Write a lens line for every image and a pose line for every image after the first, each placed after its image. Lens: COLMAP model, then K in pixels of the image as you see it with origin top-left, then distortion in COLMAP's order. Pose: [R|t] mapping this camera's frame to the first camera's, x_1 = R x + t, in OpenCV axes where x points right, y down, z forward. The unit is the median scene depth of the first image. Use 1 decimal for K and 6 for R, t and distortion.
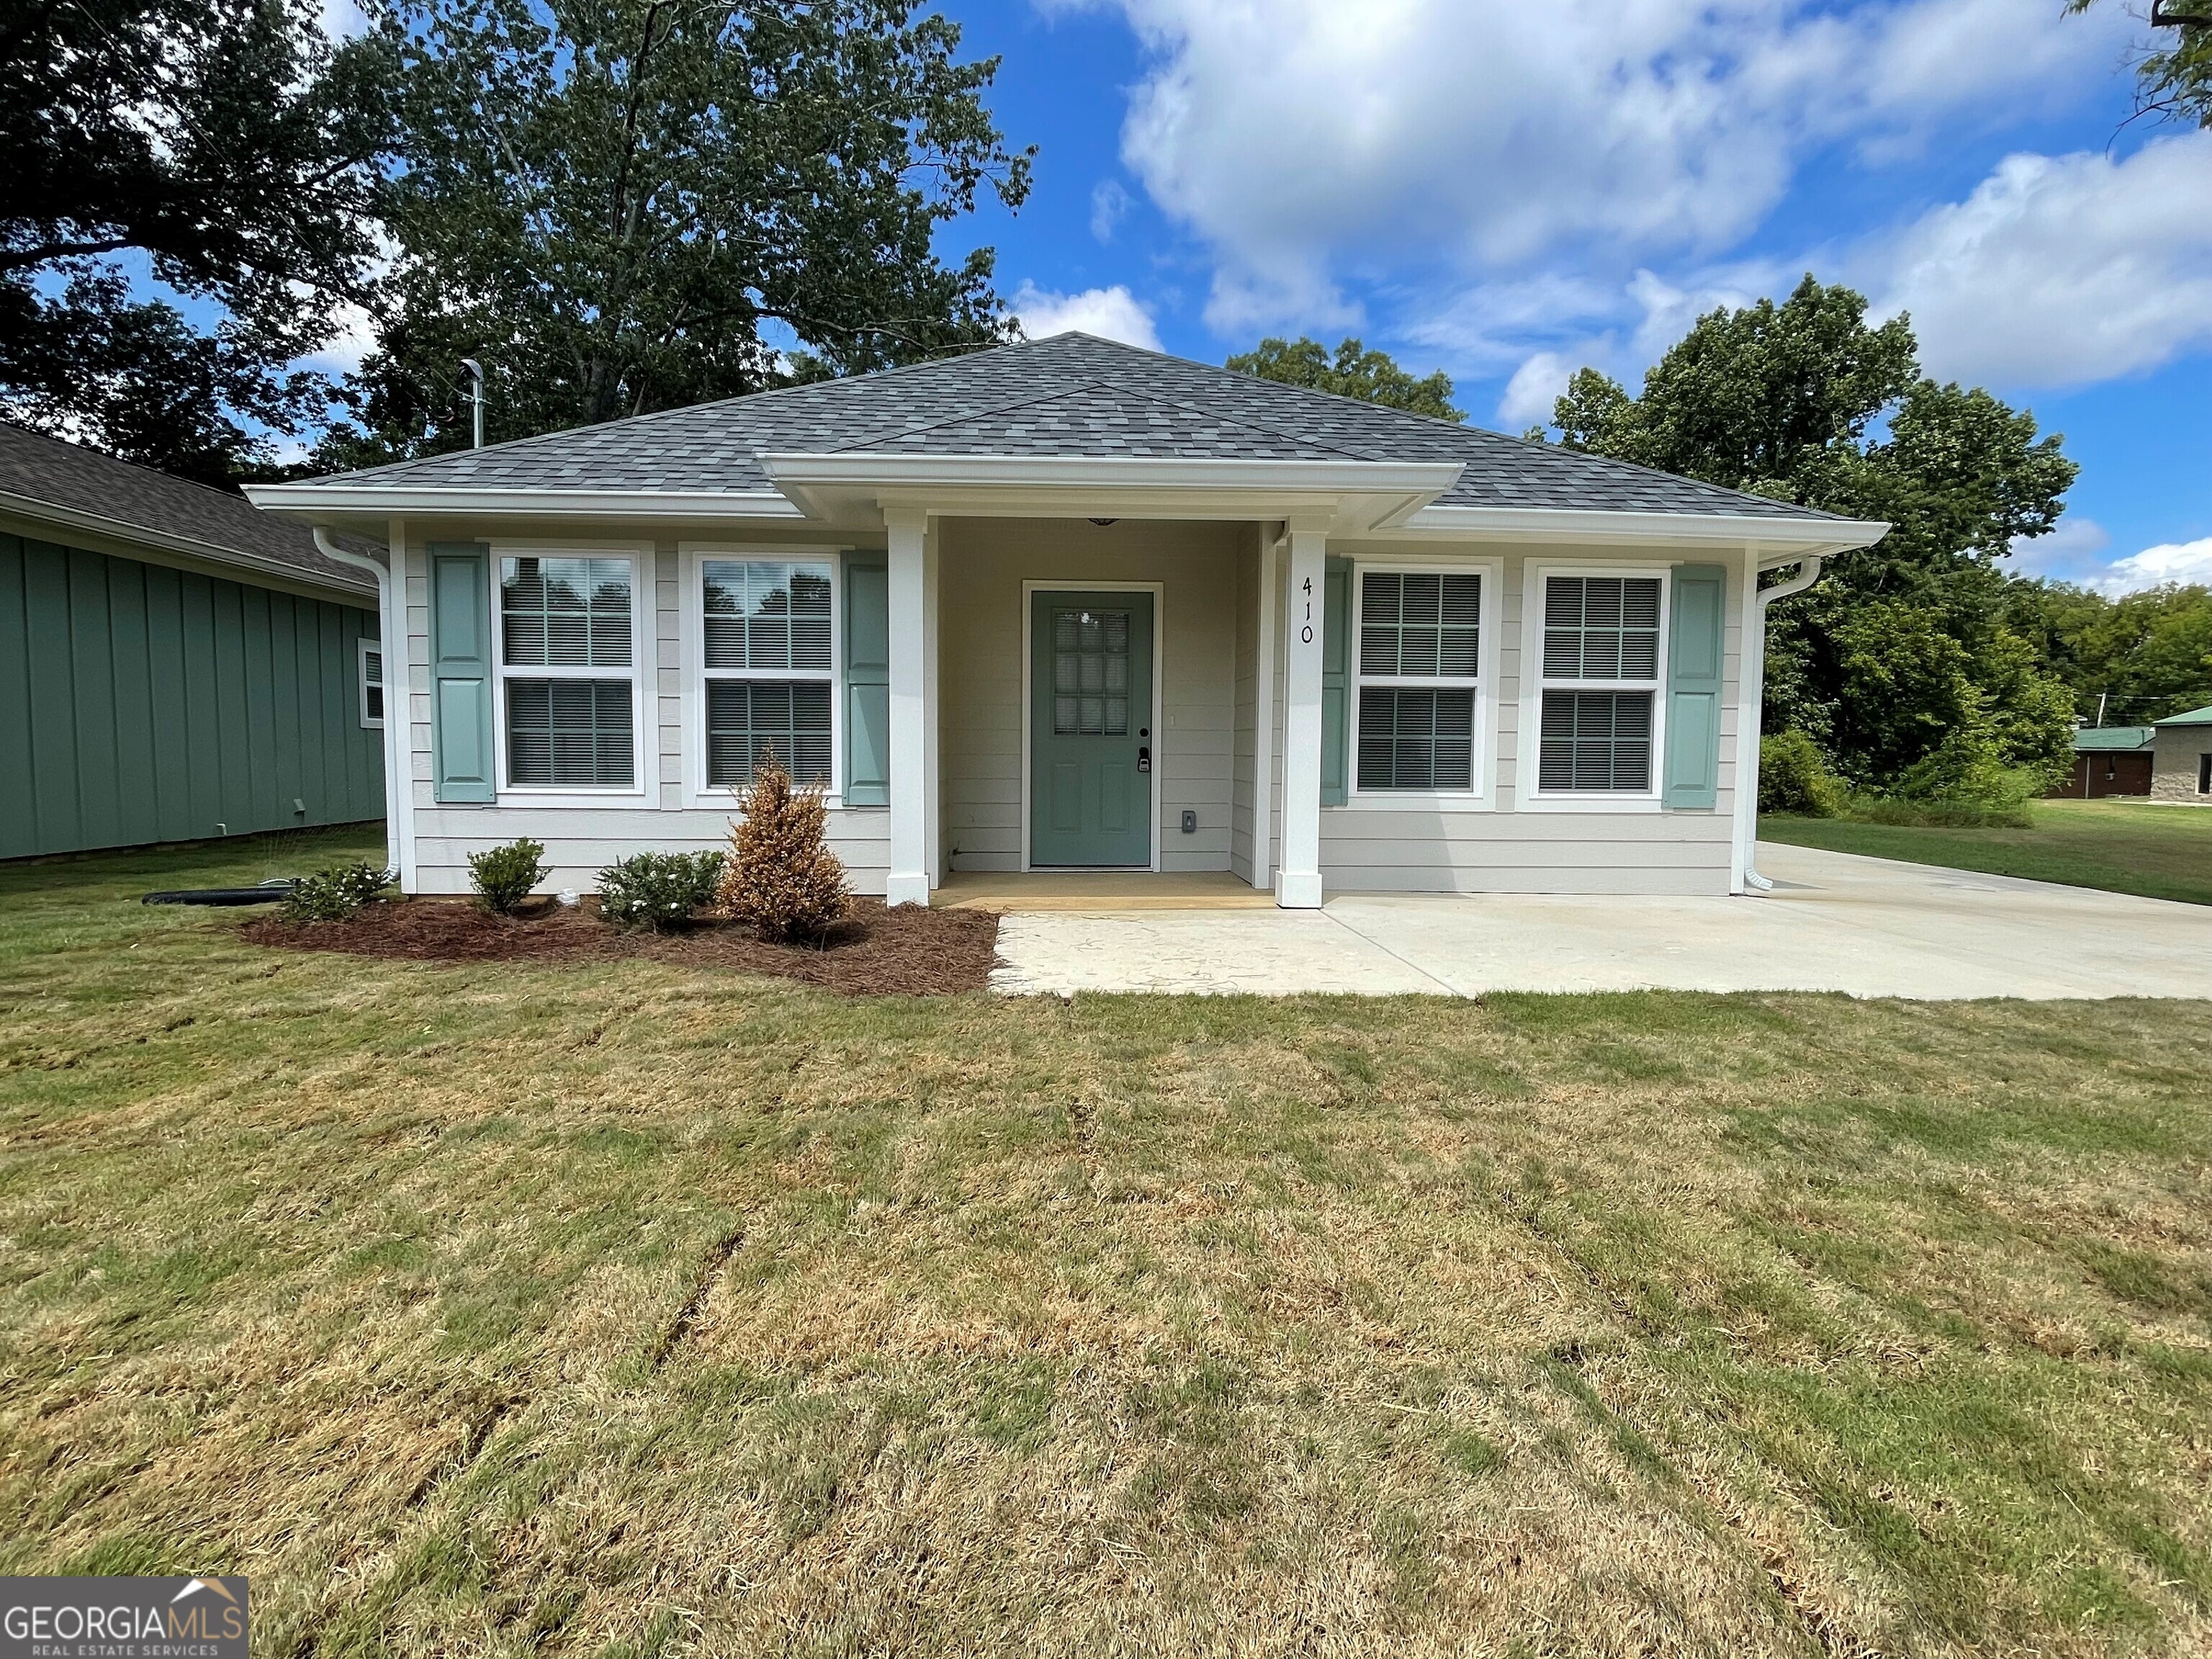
lens RADIAL K [[876.0, 0, 1105.8], [0, 876.0, 710.2], [0, 0, 1]] dist [0.000607, -0.003890]
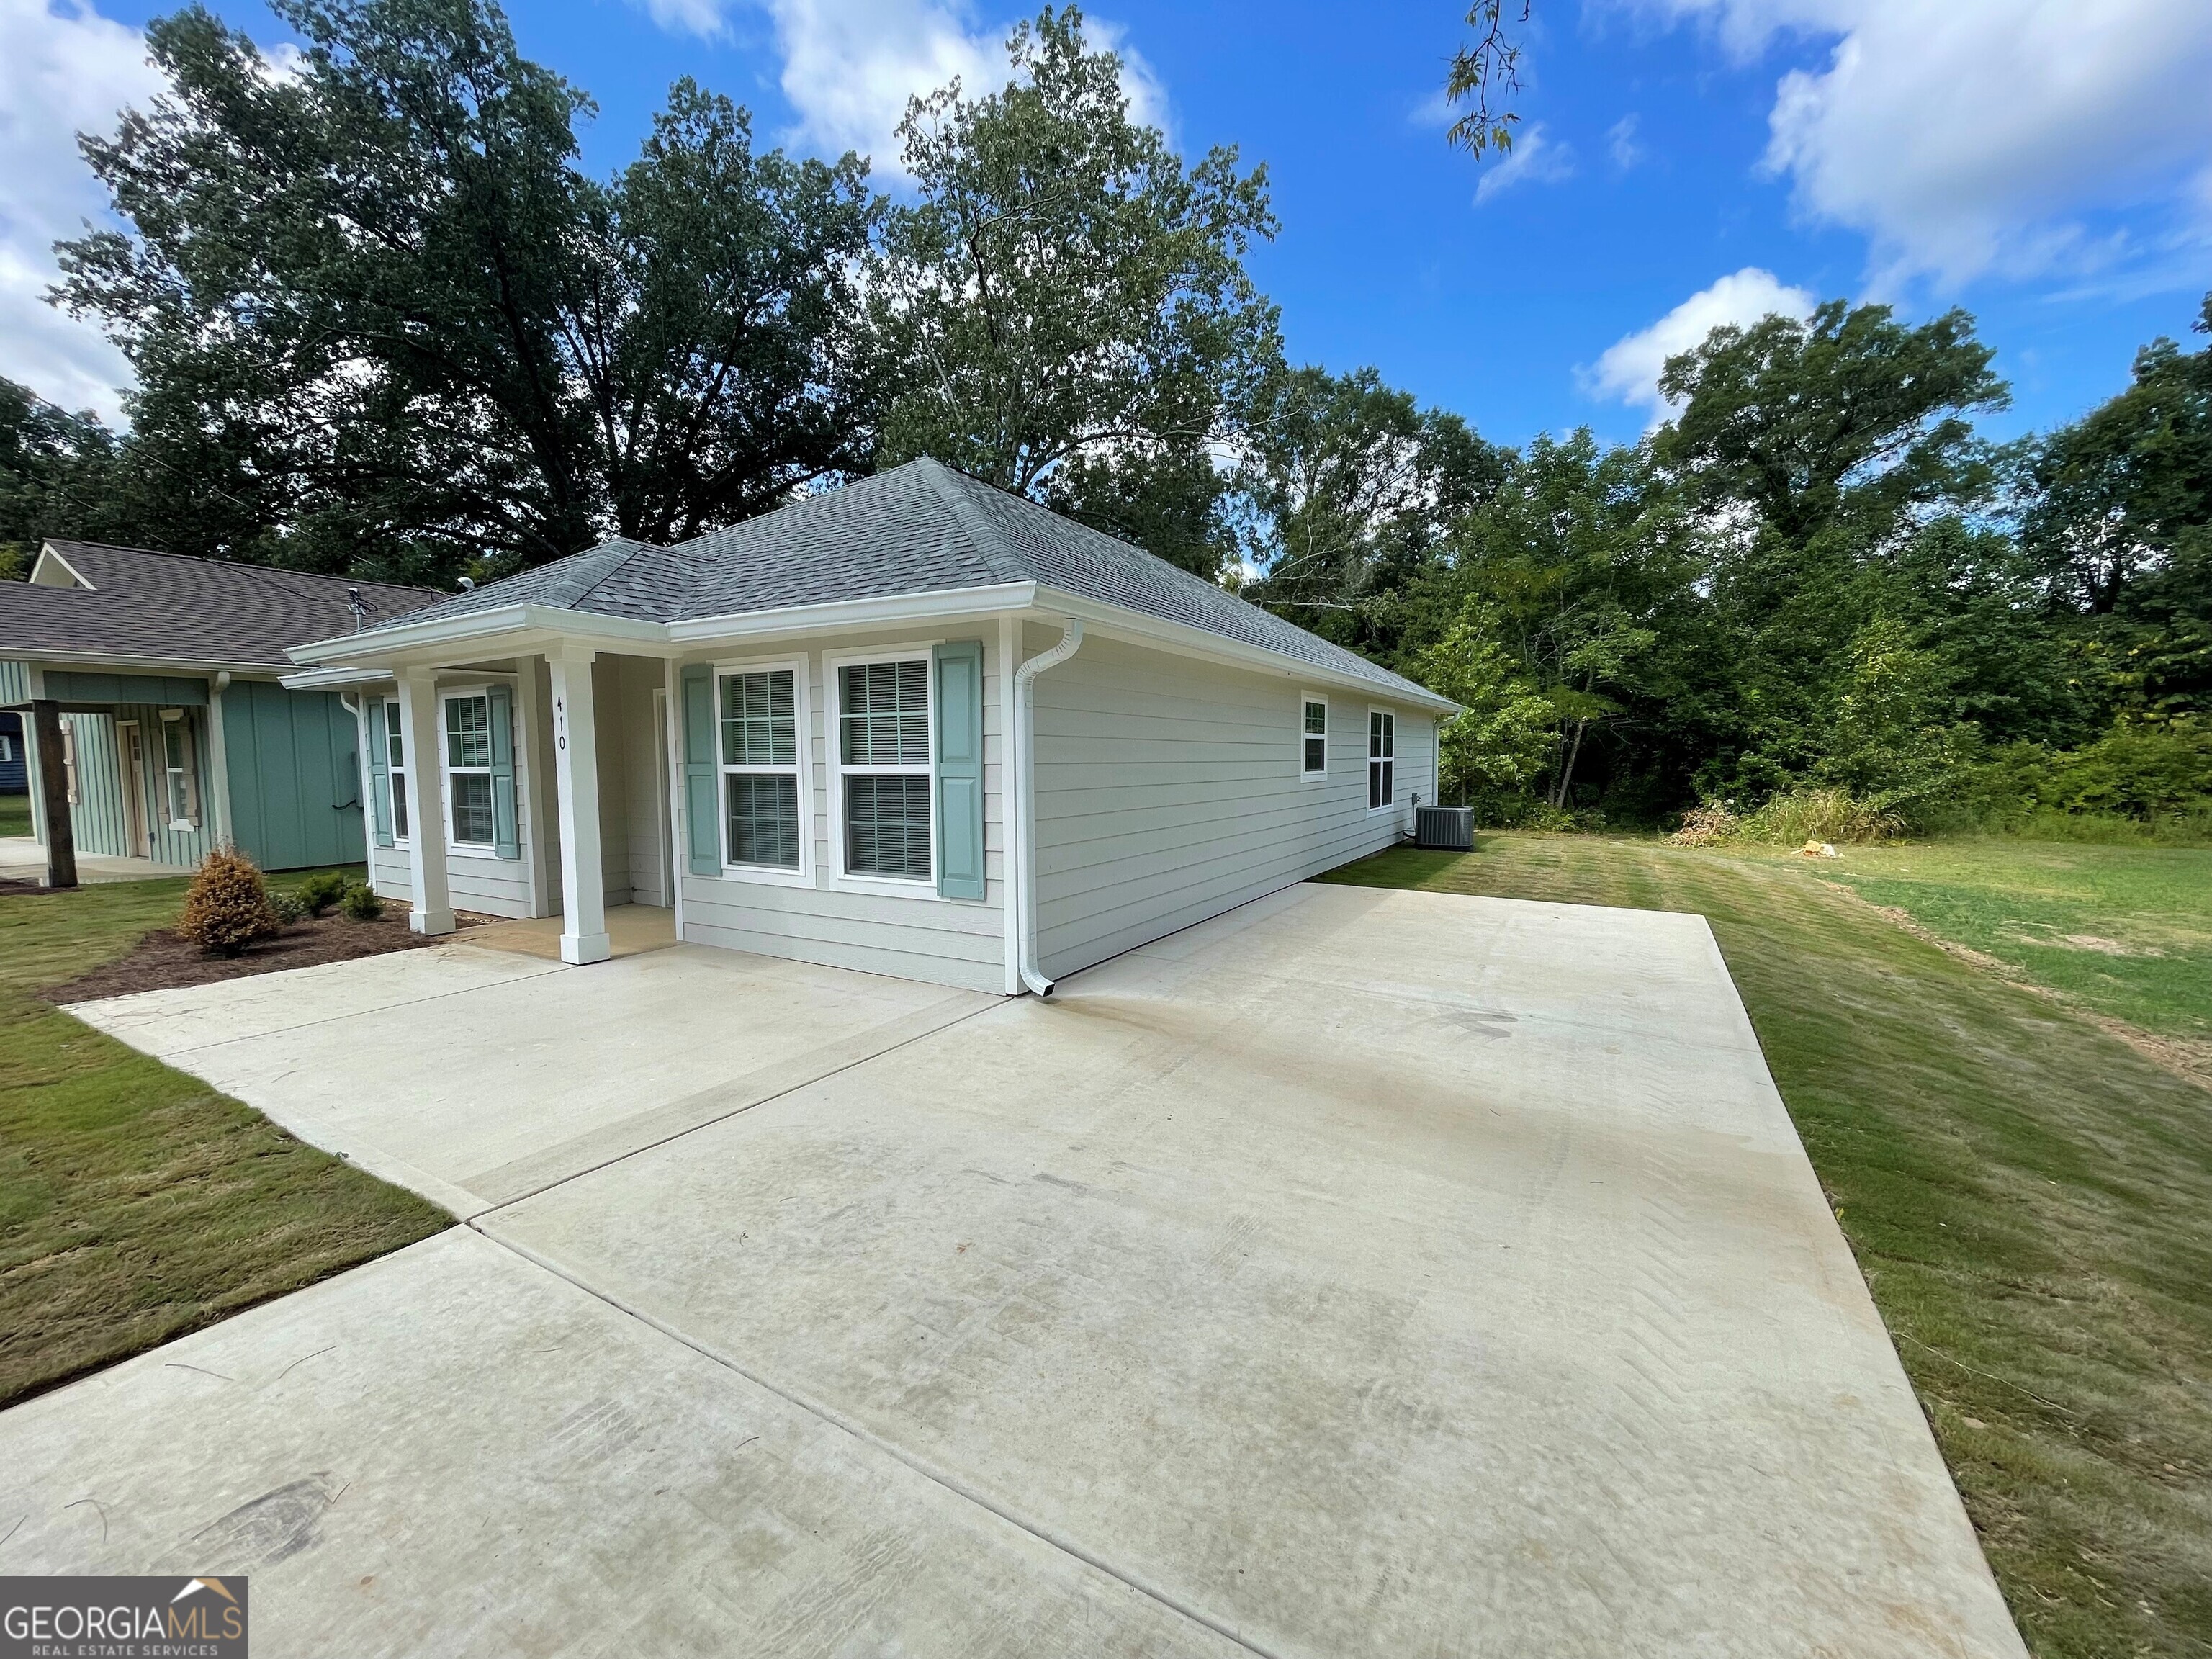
lens RADIAL K [[895.6, 0, 1103.2], [0, 895.6, 828.2], [0, 0, 1]] dist [-0.003113, 0.000363]
pose [[0.839124, 0.023599, -0.543428, 1.339800], [-0.009227, 0.999532, 0.029158, 0.005206], [0.543862, -0.019453, 0.838949, 0.272643]]
